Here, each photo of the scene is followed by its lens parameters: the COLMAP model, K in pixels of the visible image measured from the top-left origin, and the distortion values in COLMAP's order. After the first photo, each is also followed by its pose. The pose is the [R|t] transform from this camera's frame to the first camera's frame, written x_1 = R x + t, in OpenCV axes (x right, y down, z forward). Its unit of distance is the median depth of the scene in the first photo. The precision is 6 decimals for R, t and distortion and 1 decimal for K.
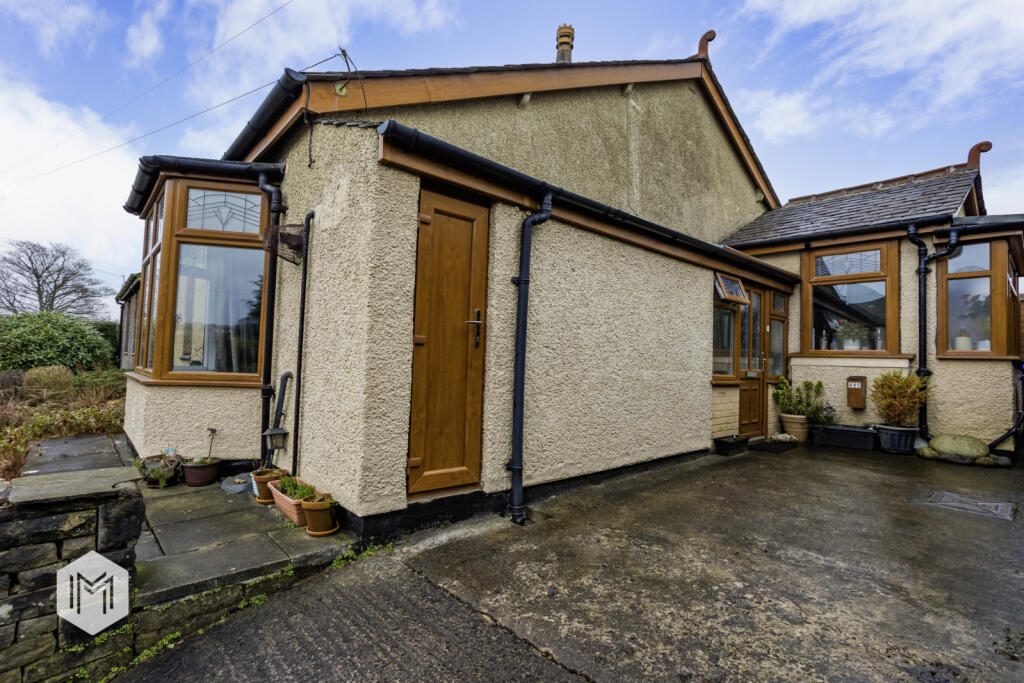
lens RADIAL K [[488.5, 0, 512.0], [0, 488.5, 341.5], [0, 0, 1]] dist [-0.000823, 0.000045]
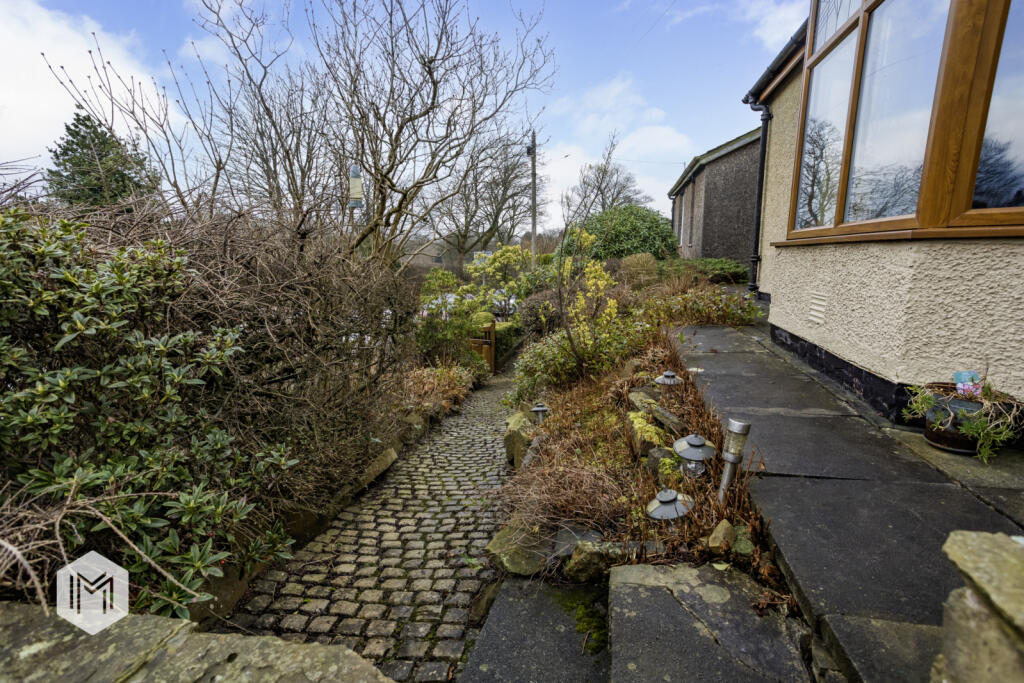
lens RADIAL K [[488.5, 0, 512.0], [0, 488.5, 341.5], [0, 0, 1]] dist [-0.000823, 0.000045]
pose [[0.589404, 0.116461, -0.799400, -0.149776], [0.047124, 0.982912, 0.177941, 0.021379], [0.806463, -0.142550, 0.573844, 0.095453]]
